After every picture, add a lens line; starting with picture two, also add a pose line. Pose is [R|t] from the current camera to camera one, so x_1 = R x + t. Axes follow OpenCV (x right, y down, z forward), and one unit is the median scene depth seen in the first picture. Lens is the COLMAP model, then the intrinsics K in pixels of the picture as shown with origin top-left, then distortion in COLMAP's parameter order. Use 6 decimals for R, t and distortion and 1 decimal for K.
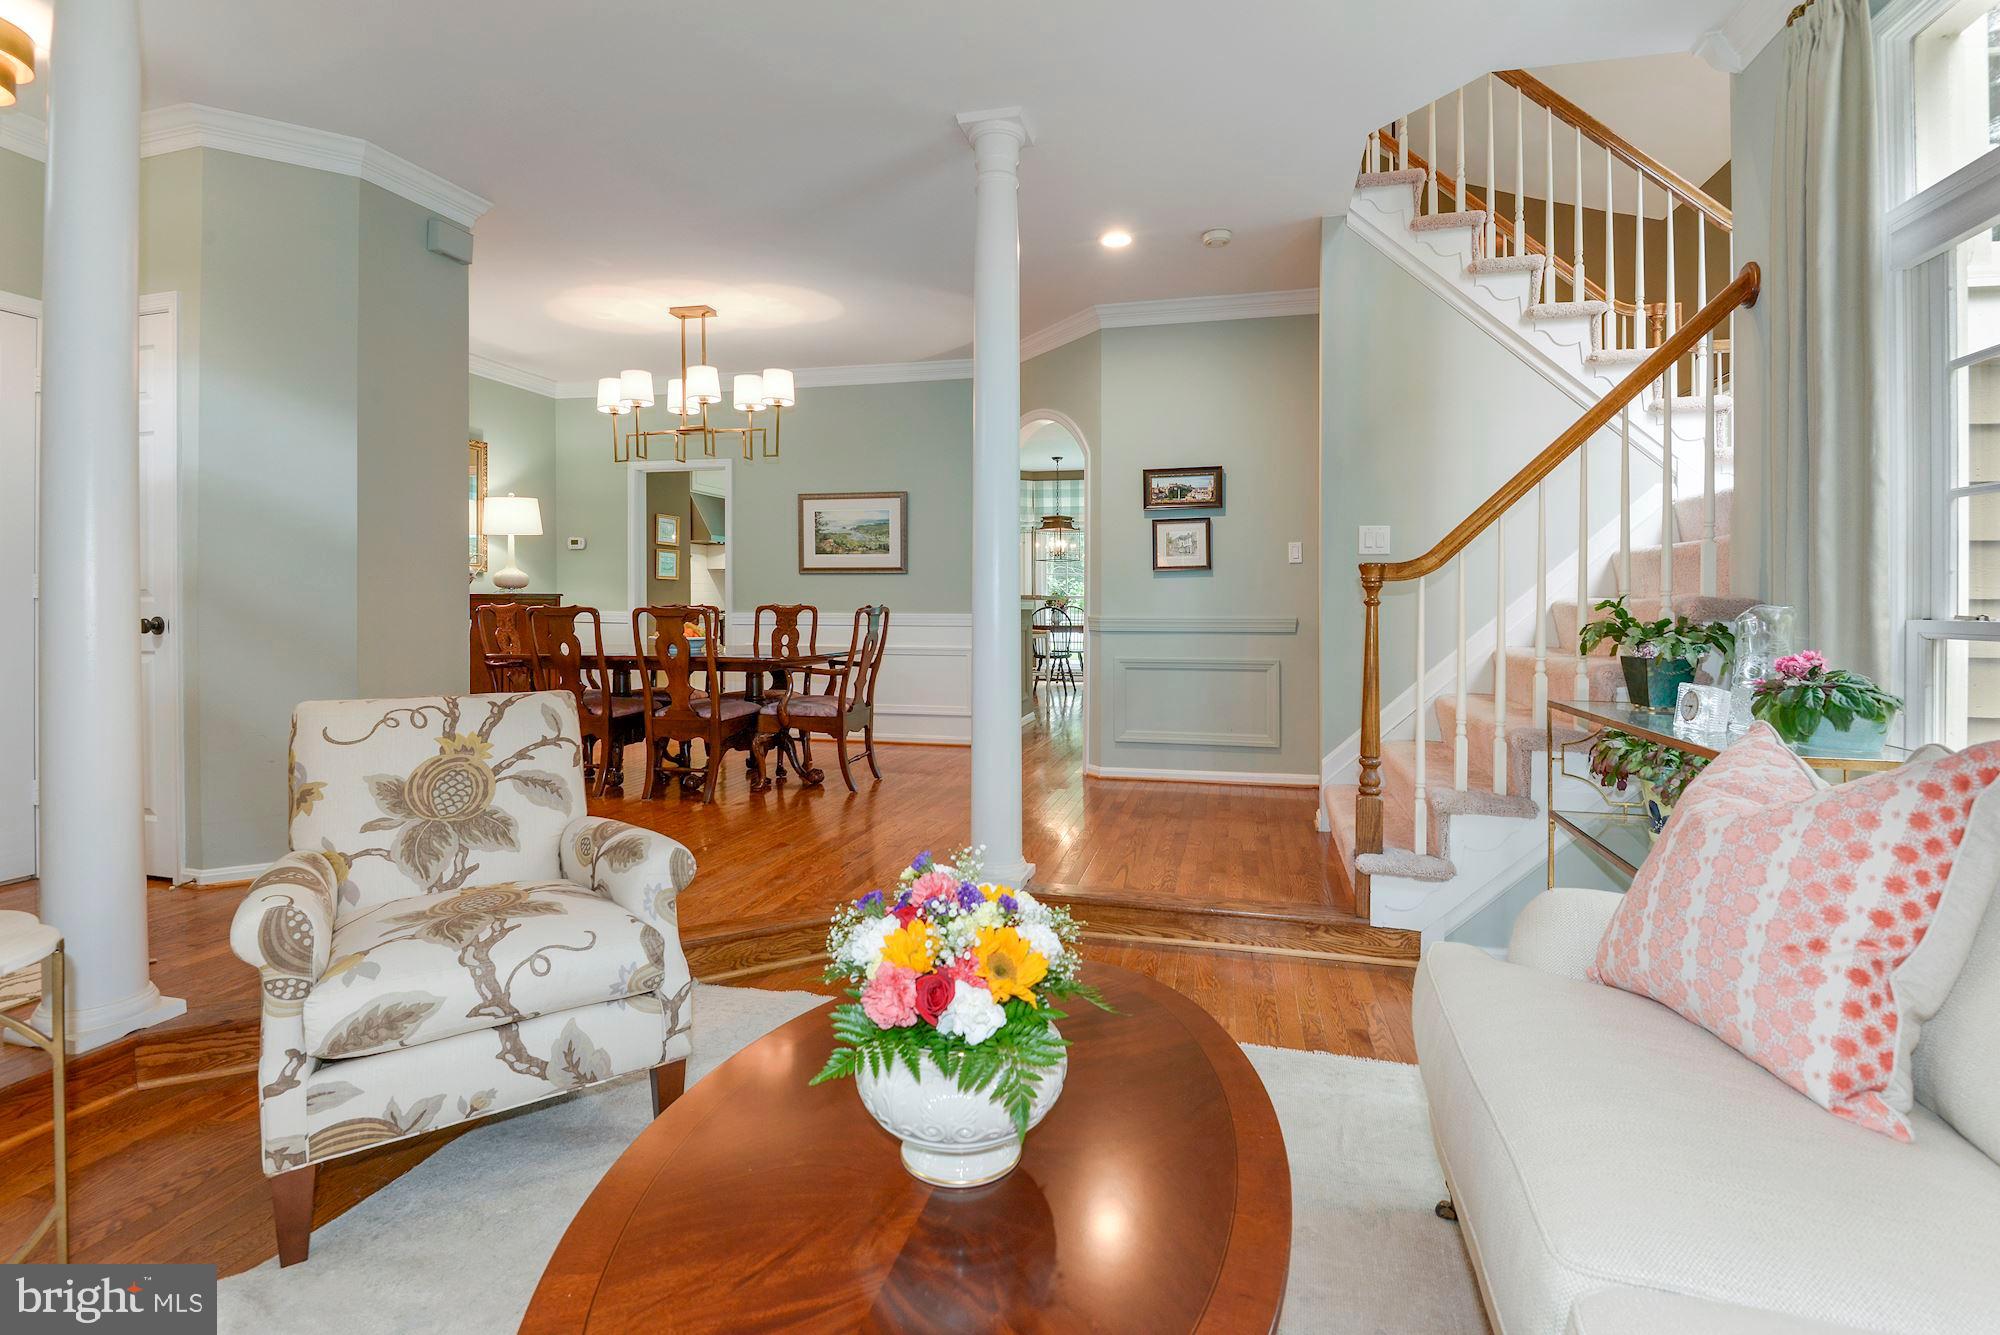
lens RADIAL K [[940.5, 0, 996.1], [0, 940.5, 606.8], [0, 0, 1]] dist [0.015391, -0.018118]
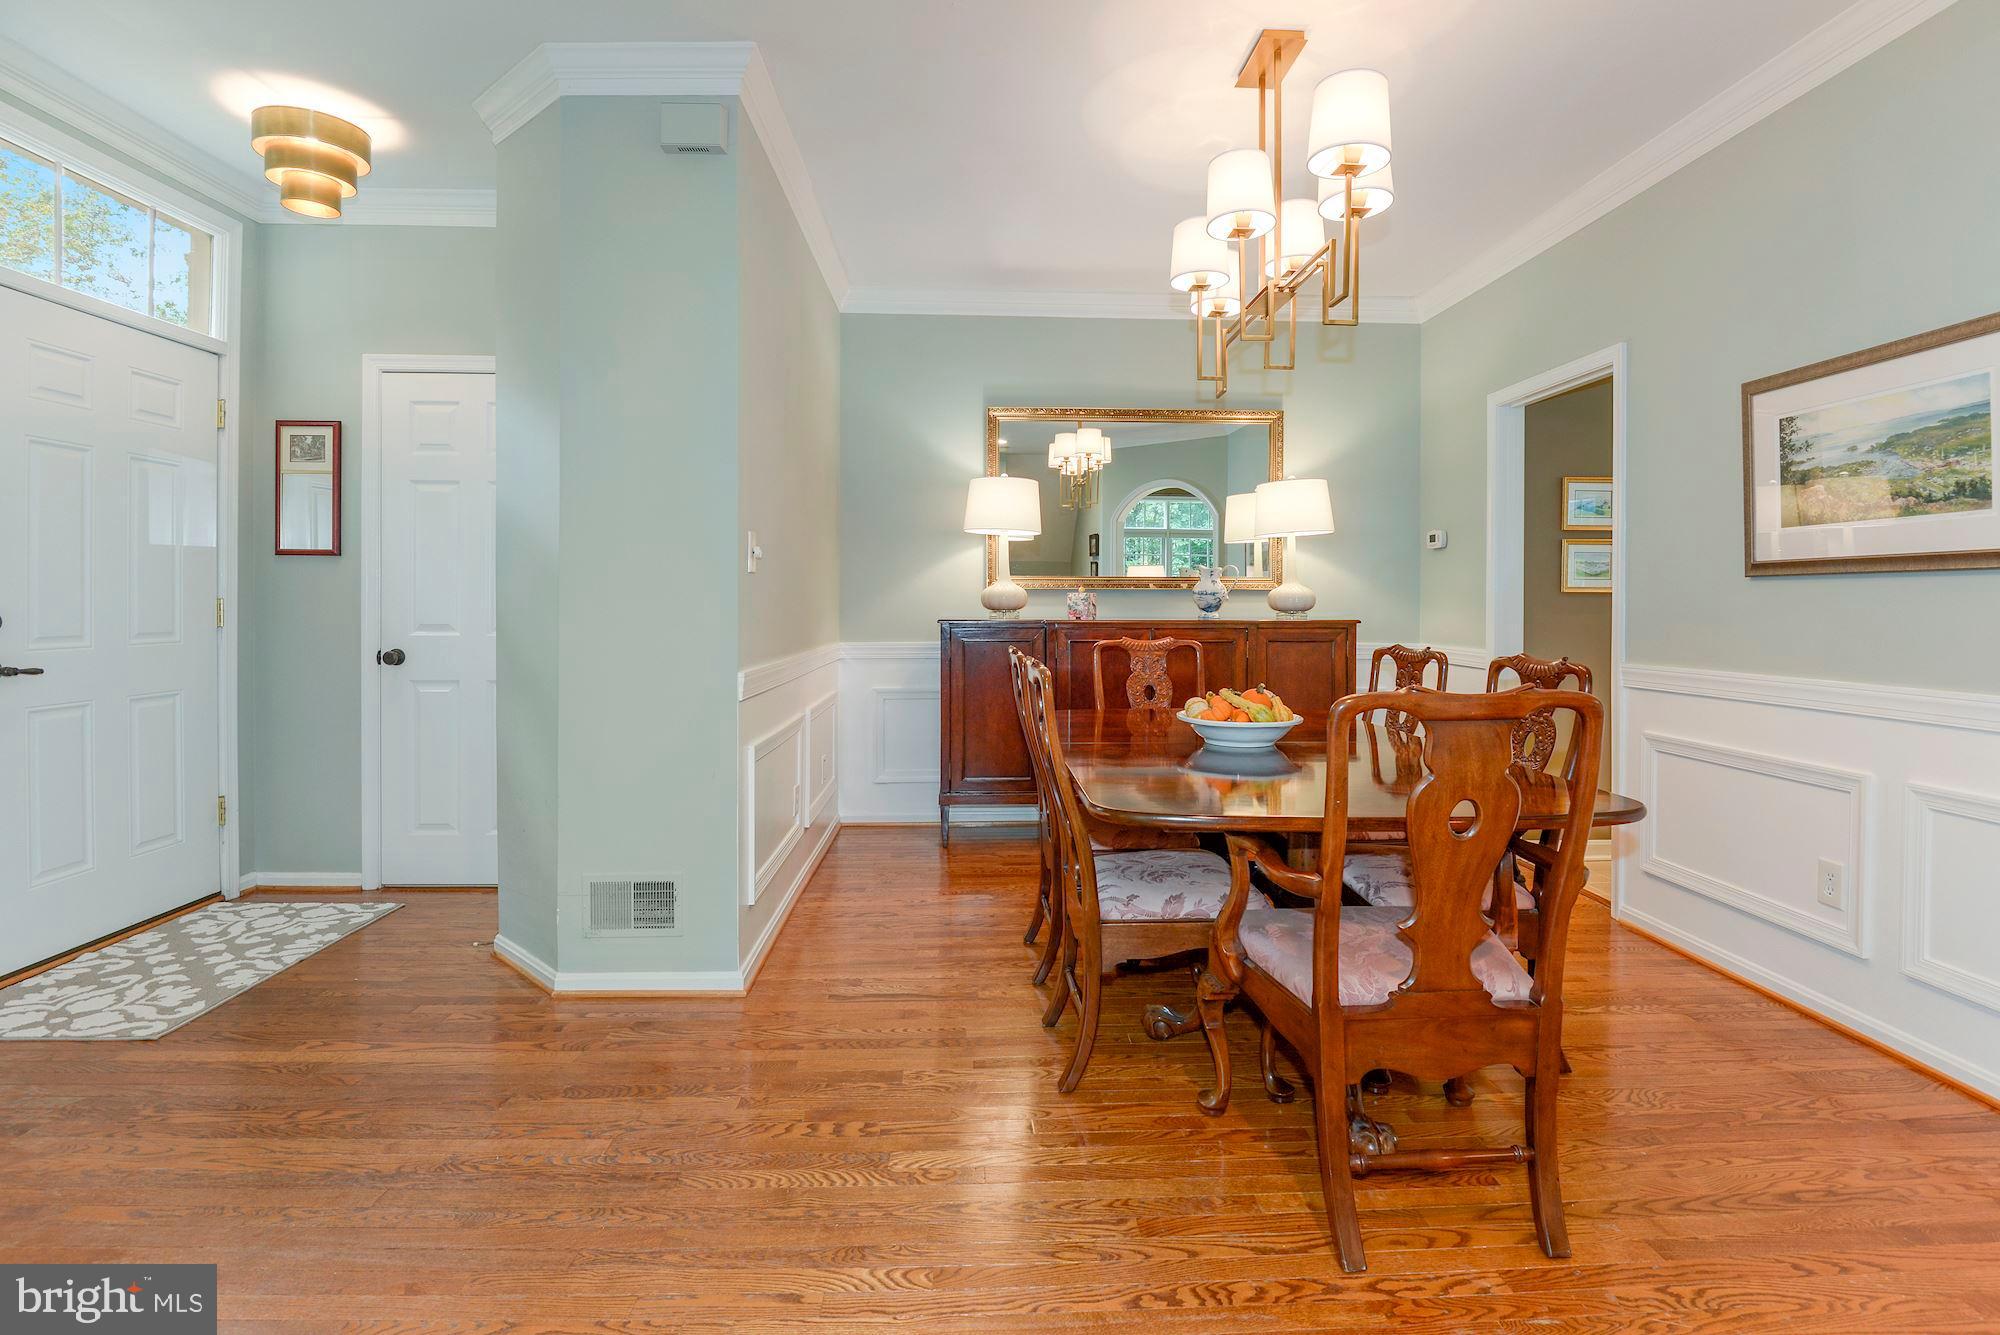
lens RADIAL K [[940.5, 0, 996.1], [0, 940.5, 606.8], [0, 0, 1]] dist [0.015391, -0.018118]
pose [[0.293900, 0.000758, -0.955836, 0.091919], [-0.013795, 0.999899, -0.003449, -0.016508], [0.955737, 0.014200, 0.293881, 0.577968]]
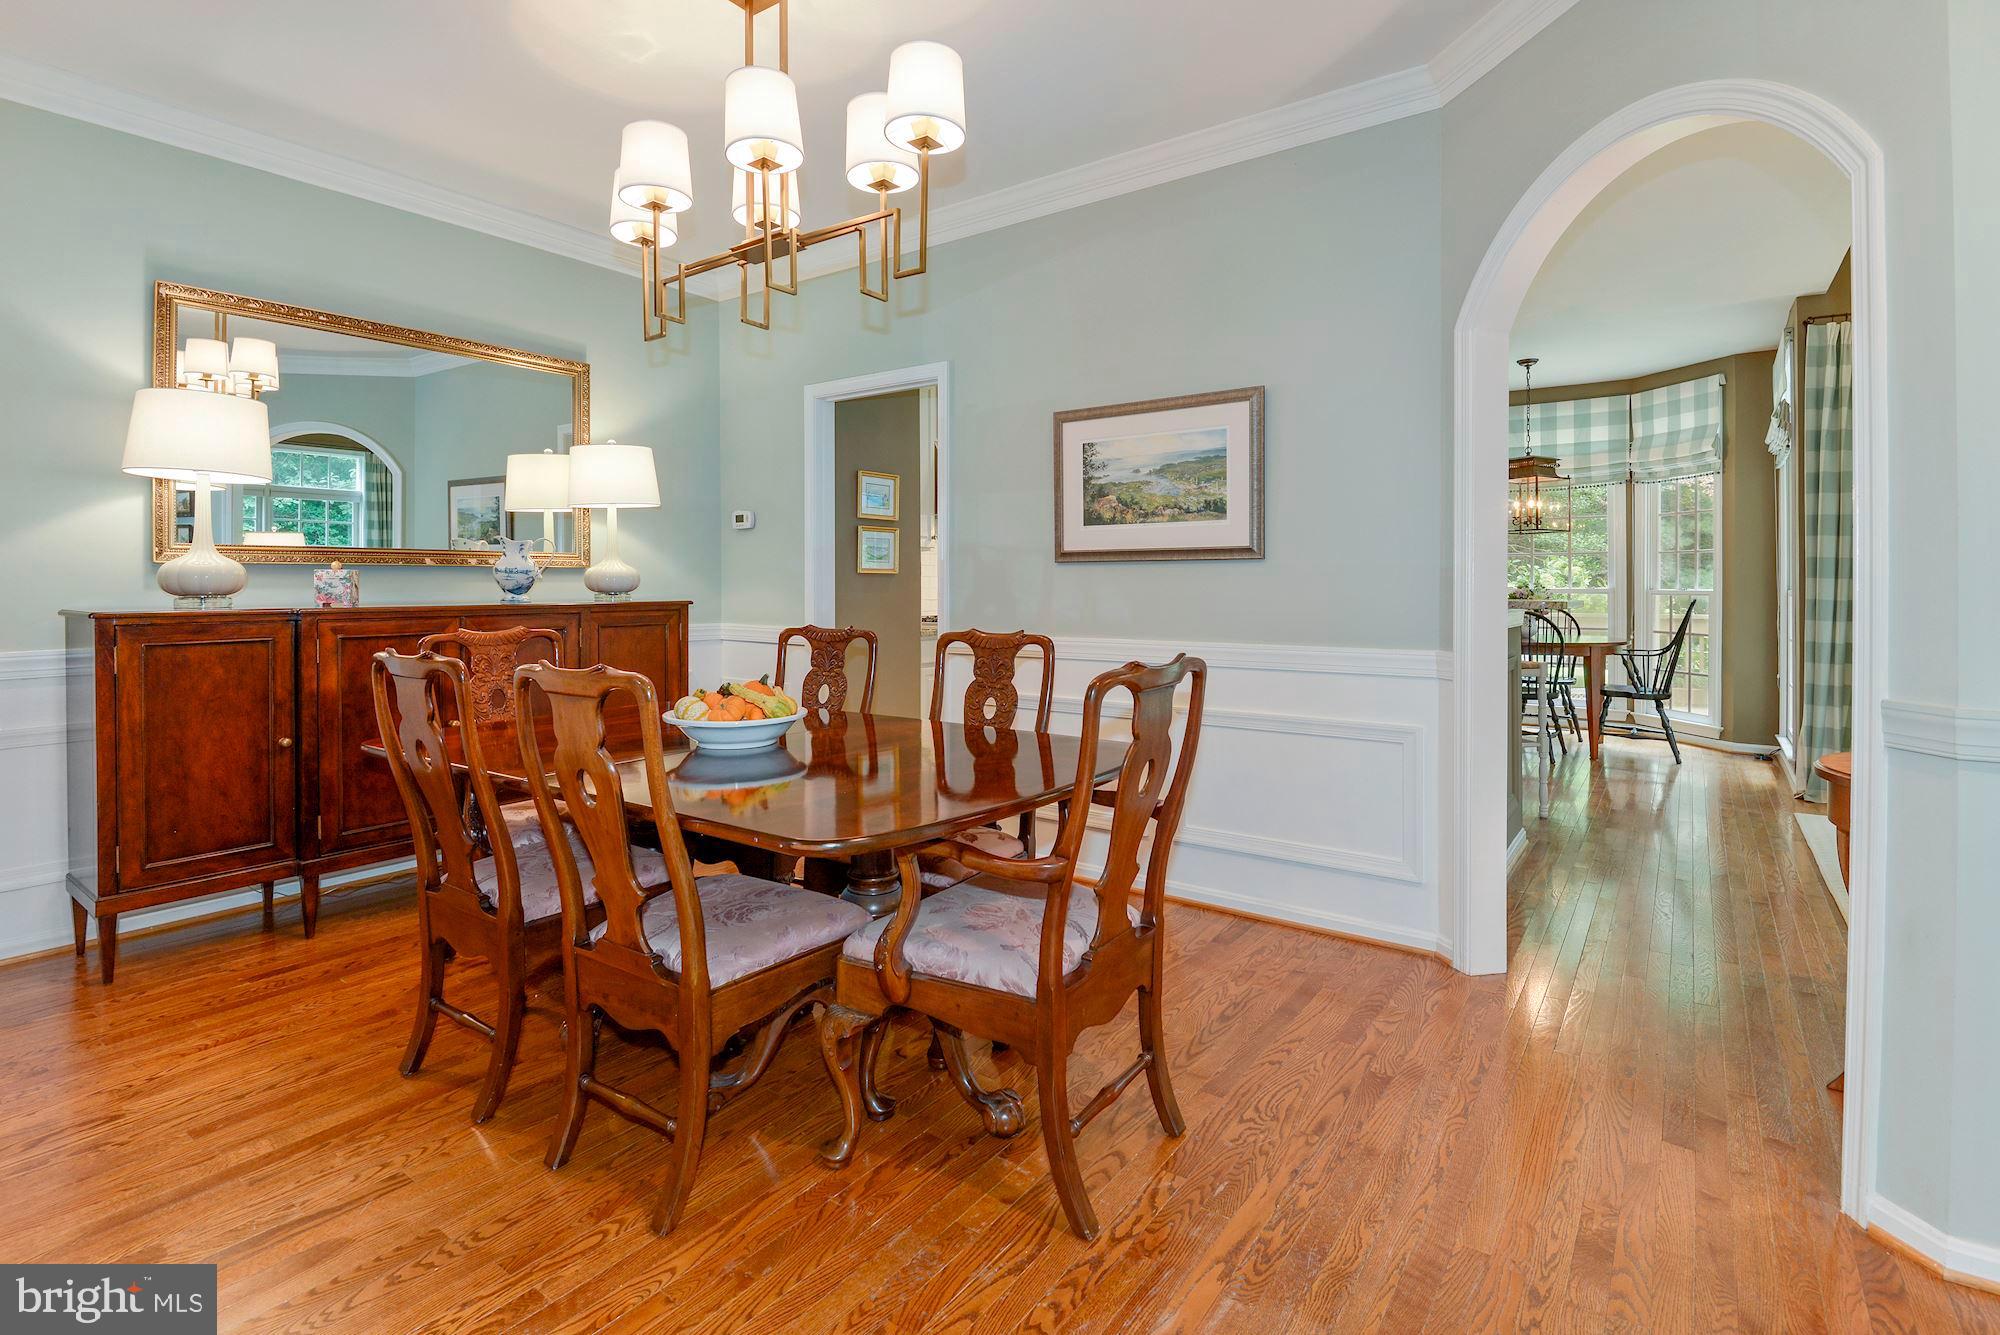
lens RADIAL K [[951.6, 0, 1001.4], [0, 951.6, 591.5], [0, 0, 1]] dist [0.003623, -0.018206]
pose [[0.932704, -0.001220, -0.360642, -0.044261], [-0.000136, 0.999993, -0.003733, -0.016952], [0.360644, 0.003530, 0.932697, 0.496606]]
